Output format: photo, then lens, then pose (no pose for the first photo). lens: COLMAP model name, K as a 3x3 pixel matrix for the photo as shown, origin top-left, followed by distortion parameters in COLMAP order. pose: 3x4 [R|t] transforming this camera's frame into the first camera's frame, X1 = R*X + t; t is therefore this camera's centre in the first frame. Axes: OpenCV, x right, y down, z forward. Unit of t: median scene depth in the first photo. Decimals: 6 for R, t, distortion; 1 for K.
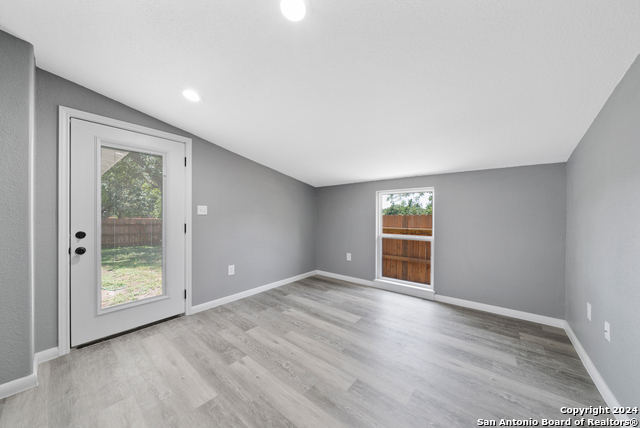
lens RADIAL K [[220.1, 0, 316.3], [0, 220.1, 214.4], [0, 0, 1]] dist [-0.004067, 0.000113]
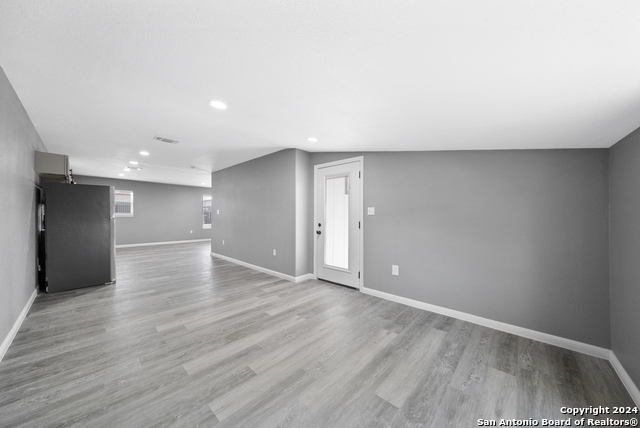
lens RADIAL K [[220.1, 0, 320.5], [0, 220.1, 216.4], [0, 0, 1]] dist [-0.004067, 0.000113]
pose [[-0.048633, 0.002969, -0.998812, 0.705508], [0.000830, 0.999995, 0.002932, 0.006136], [0.998816, -0.000686, -0.048635, 0.797831]]
